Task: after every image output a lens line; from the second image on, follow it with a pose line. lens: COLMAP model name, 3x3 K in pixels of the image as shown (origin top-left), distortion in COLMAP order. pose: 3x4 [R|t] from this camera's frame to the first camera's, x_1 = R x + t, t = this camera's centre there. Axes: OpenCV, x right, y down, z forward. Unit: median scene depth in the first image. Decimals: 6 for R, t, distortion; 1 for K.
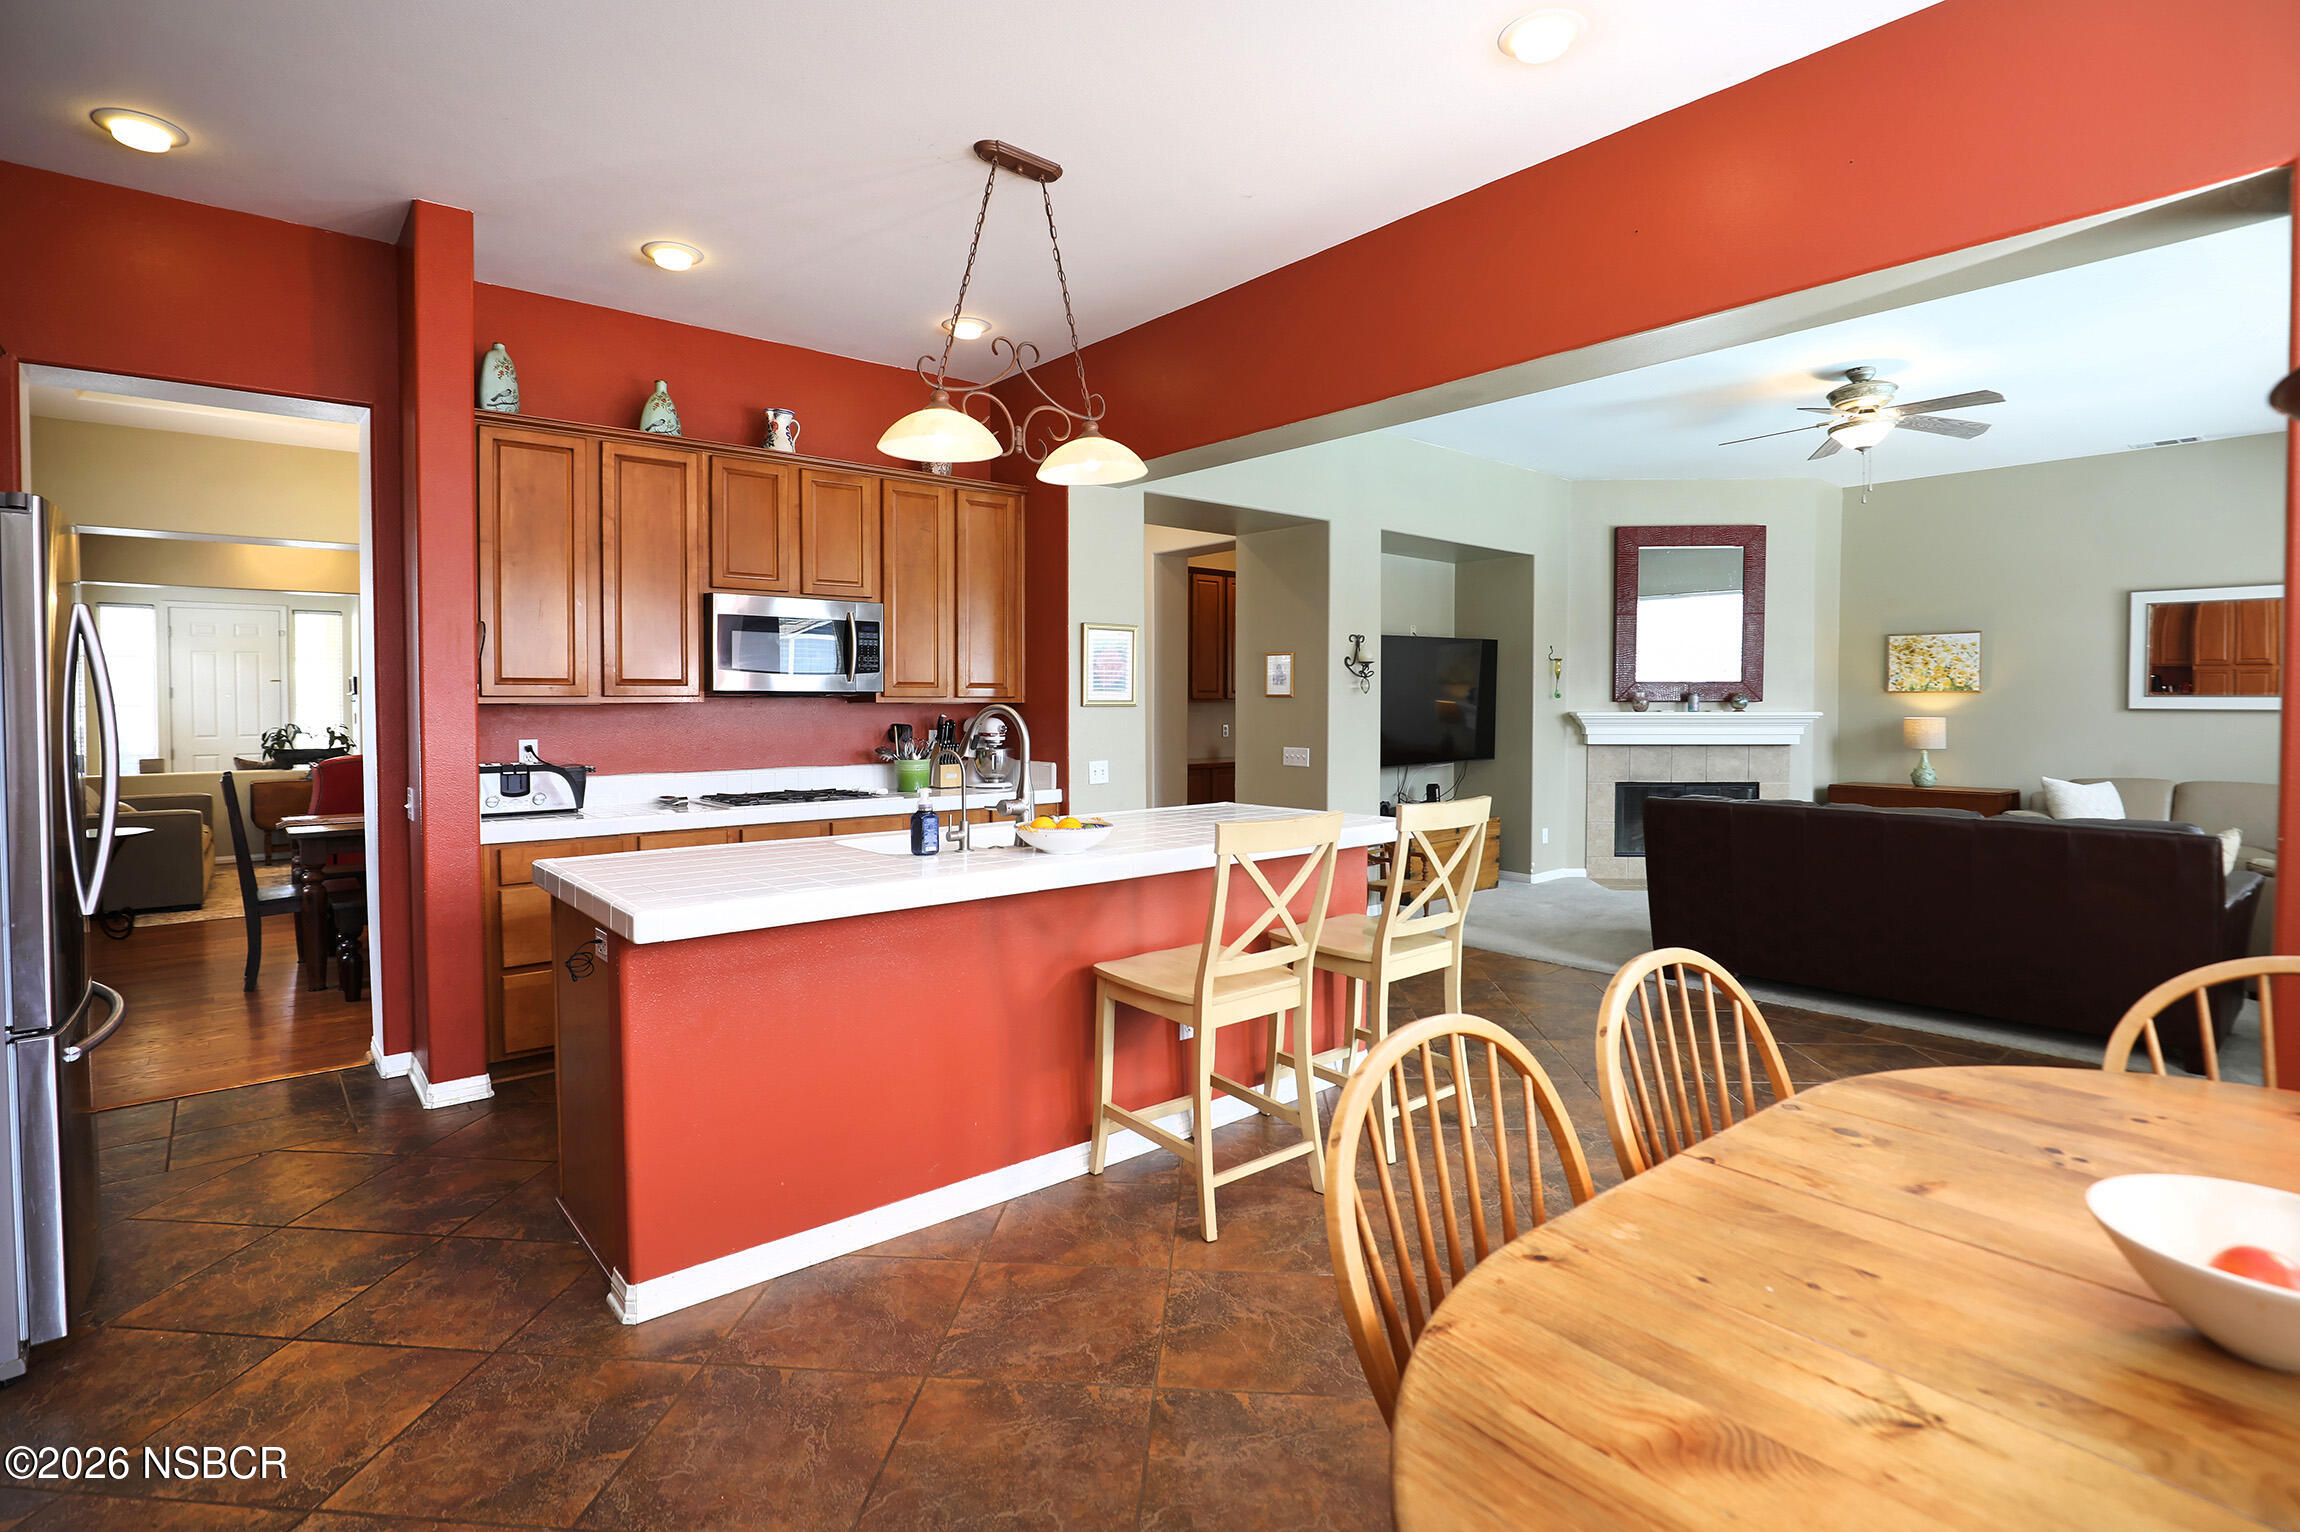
lens RADIAL K [[1074.9, 0, 1152.4], [0, 1074.9, 731.1], [0, 0, 1]] dist [-0.018078, 0.000438]
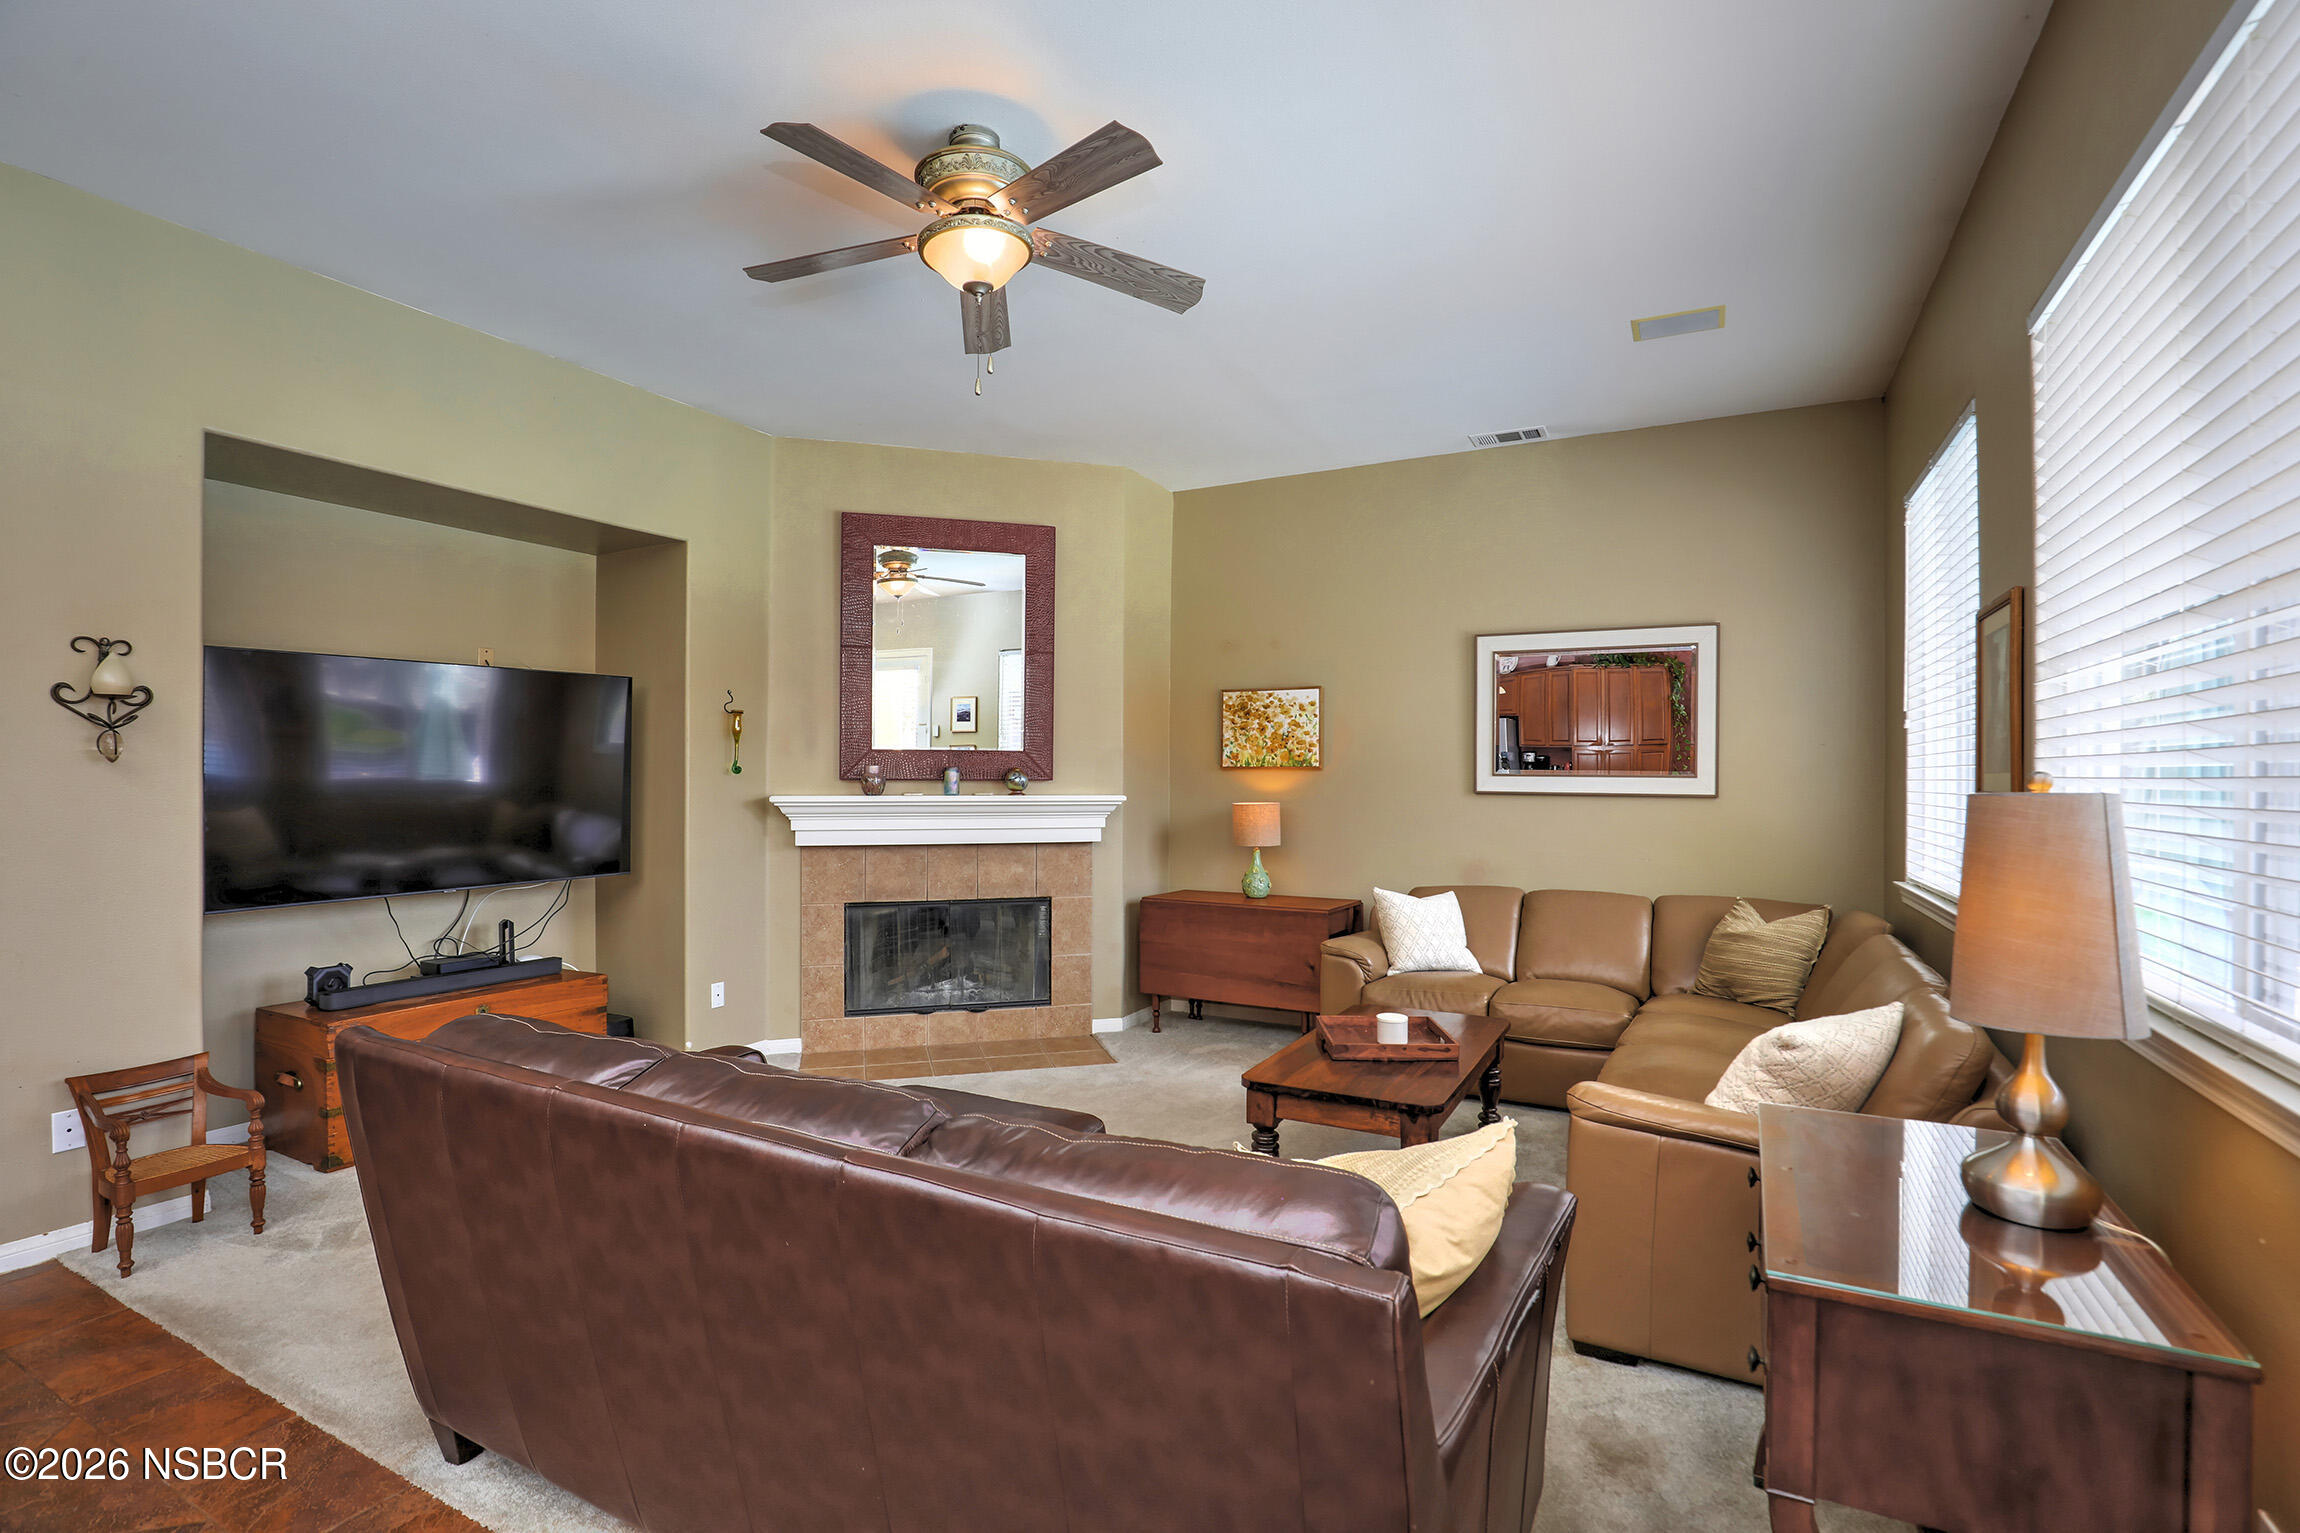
lens RADIAL K [[1059.6, 0, 1147.1], [0, 1059.6, 780.9], [0, 0, 1]] dist [-0.028670, 0.004699]
pose [[0.928240, 0.002809, 0.371971, 0.370119], [0.004838, 0.999796, -0.019623, -0.013226], [-0.371950, 0.020014, 0.928037, 0.338209]]
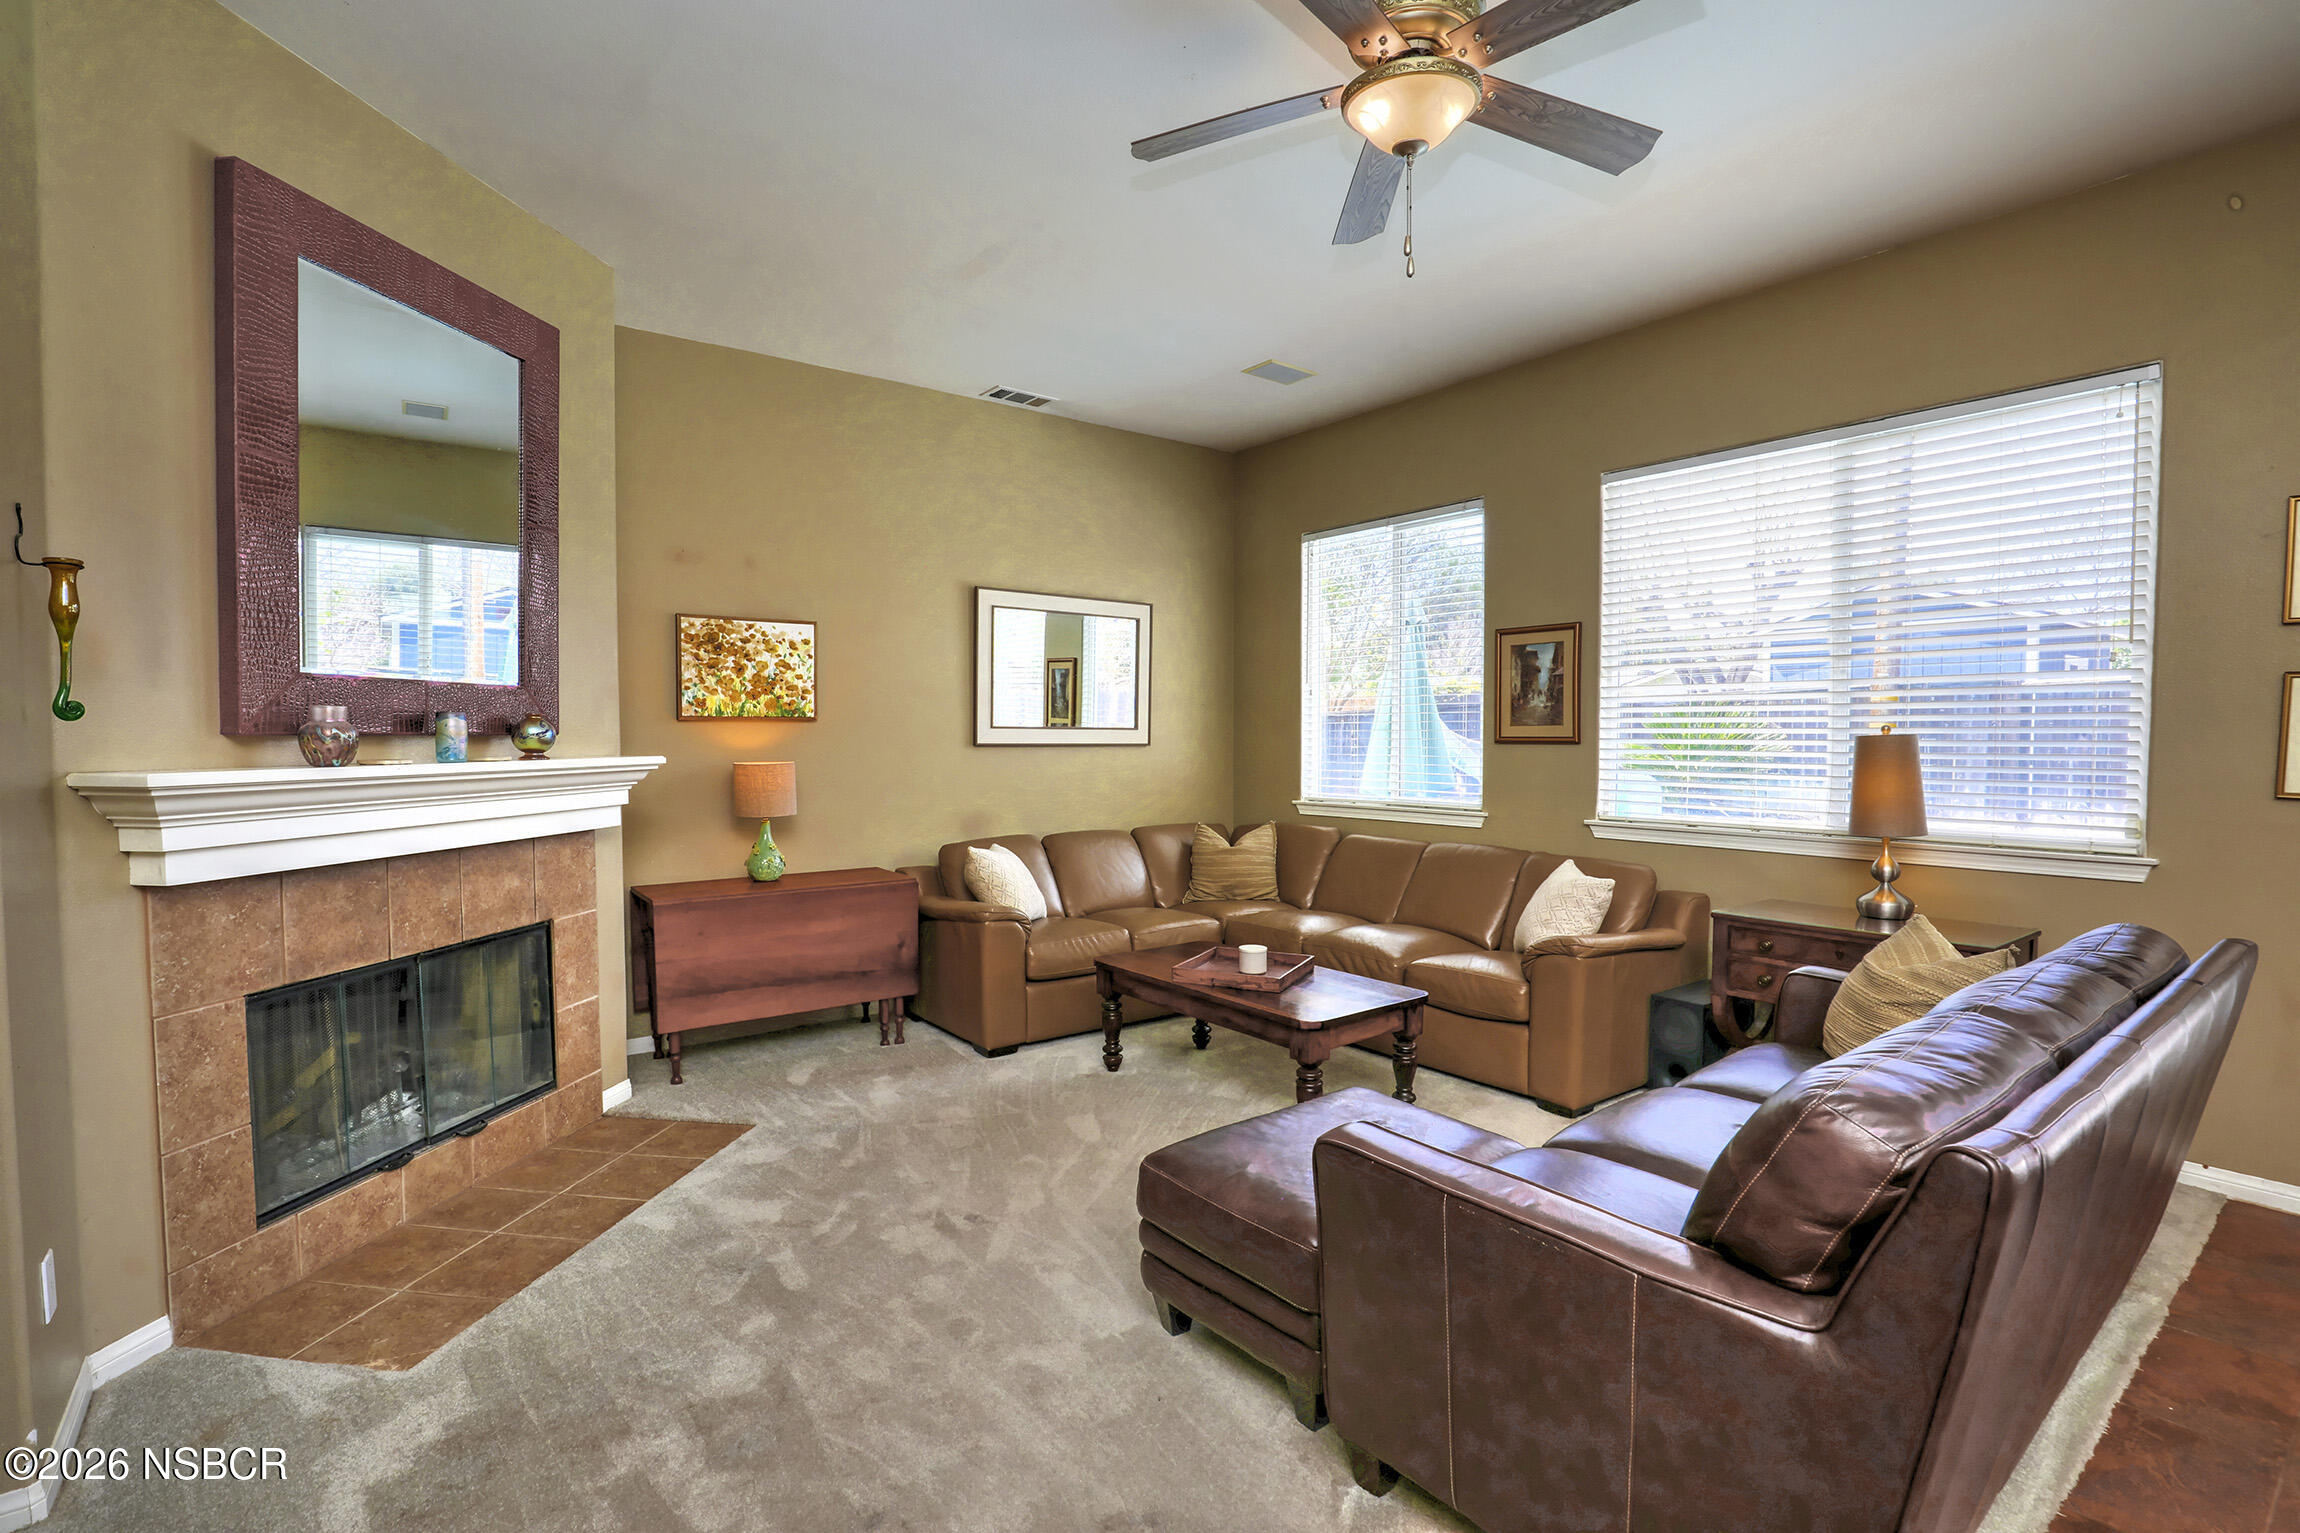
lens RADIAL K [[1059.6, 0, 1147.1], [0, 1059.6, 780.9], [0, 0, 1]] dist [-0.028670, 0.004699]
pose [[0.041944, -0.042965, 0.998196, 0.149545], [0.024952, 0.998808, 0.041943, -0.020496], [-0.998808, 0.023147, 0.042966, 0.738781]]
